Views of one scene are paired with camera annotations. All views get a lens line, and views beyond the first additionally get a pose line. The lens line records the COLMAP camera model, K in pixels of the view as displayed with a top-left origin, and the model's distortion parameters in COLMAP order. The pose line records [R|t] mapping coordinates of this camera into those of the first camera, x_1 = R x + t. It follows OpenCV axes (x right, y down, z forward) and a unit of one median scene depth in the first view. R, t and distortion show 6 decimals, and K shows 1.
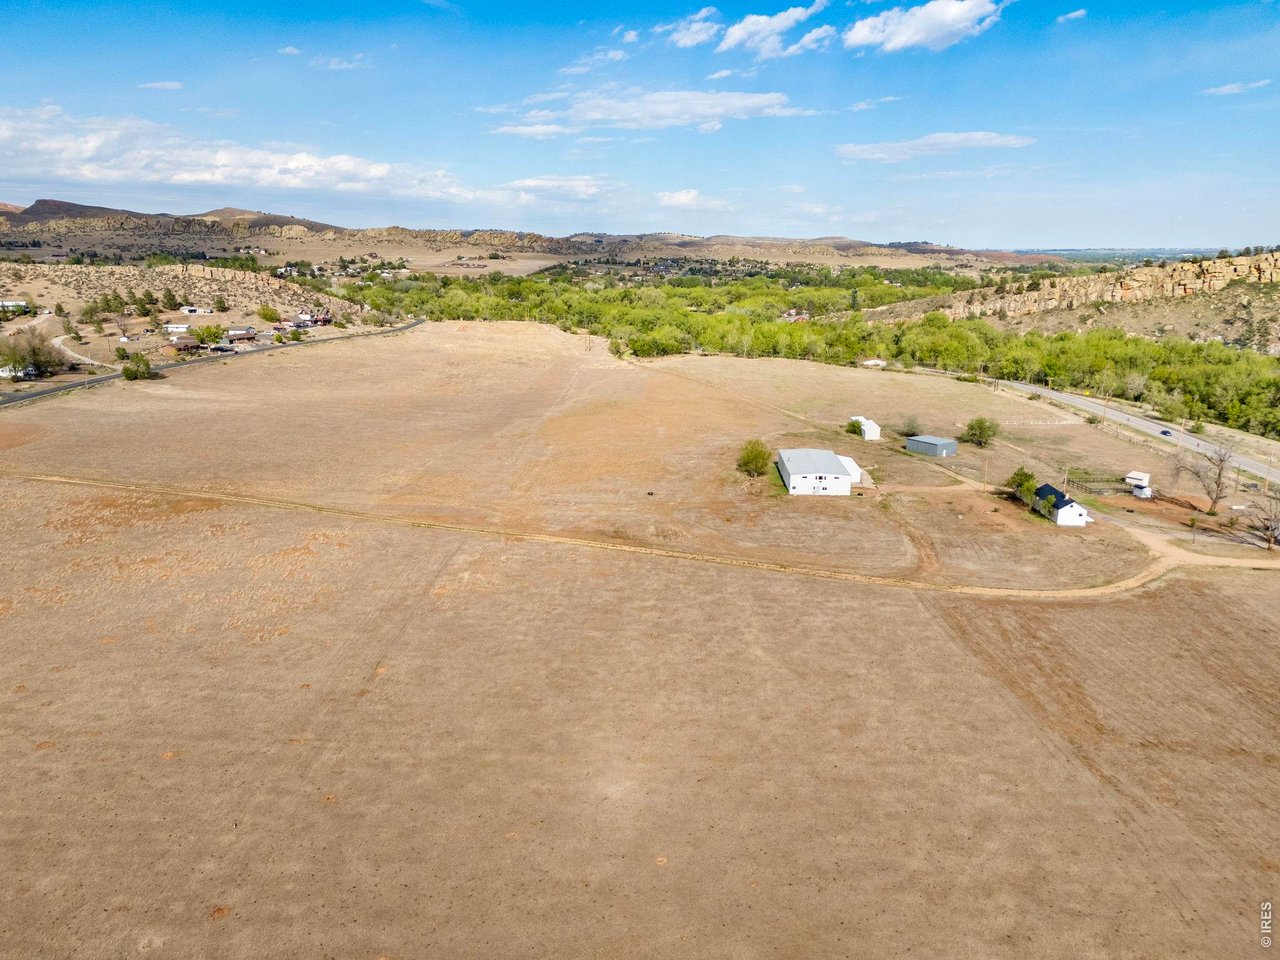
lens RADIAL K [[898.6, 0, 640.0], [0, 898.6, 480.0], [0, 0, 1]] dist [-0.001770, -0.003638]
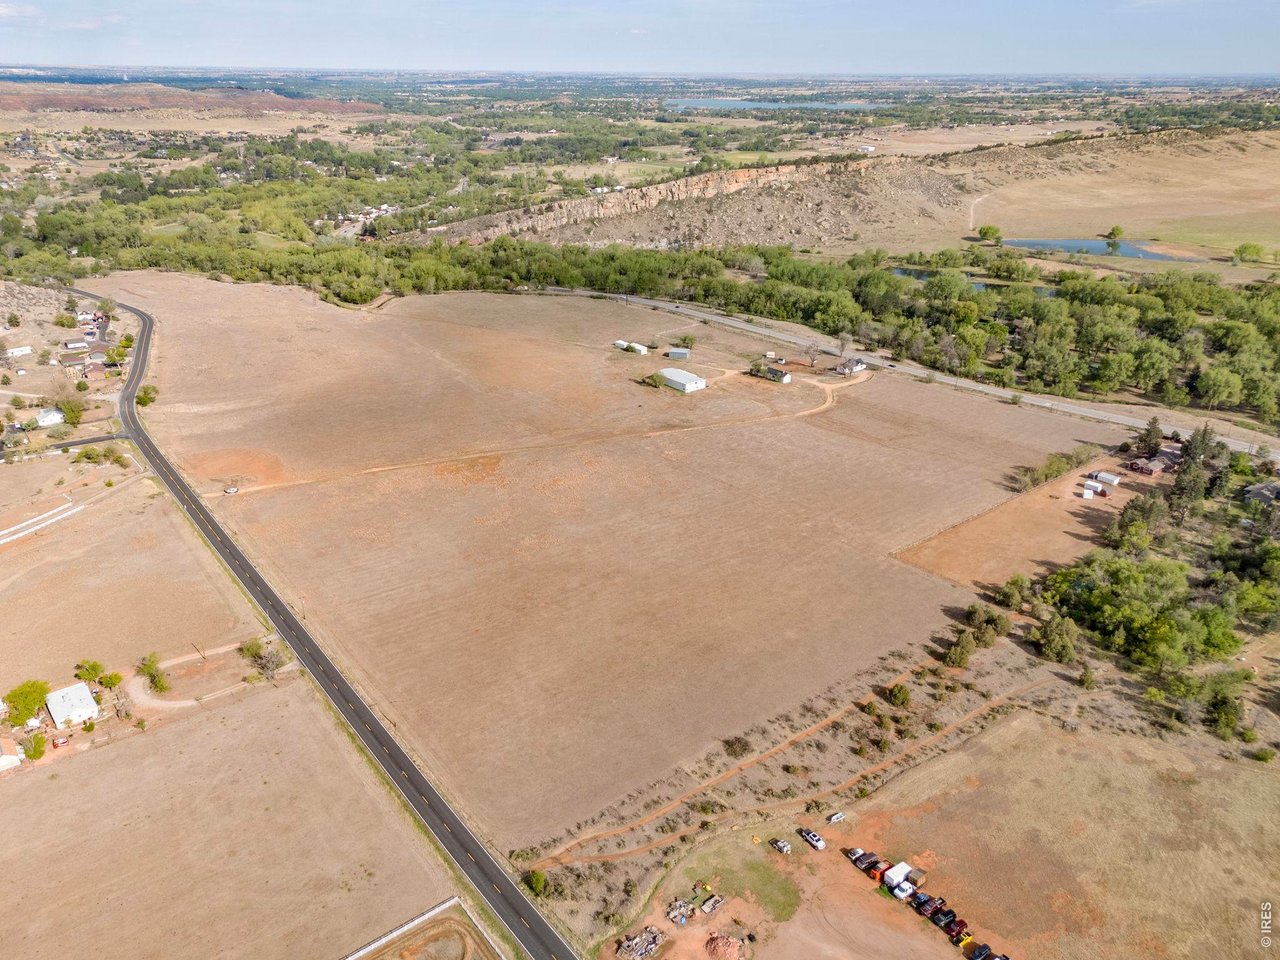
lens RADIAL K [[898.6, 0, 640.0], [0, 898.6, 480.0], [0, 0, 1]] dist [-0.001770, -0.003638]
pose [[0.742436, -0.265247, 0.615169, -0.483253], [0.154068, 0.961267, 0.228535, -0.107626], [-0.651960, -0.074895, 0.754546, -0.234144]]
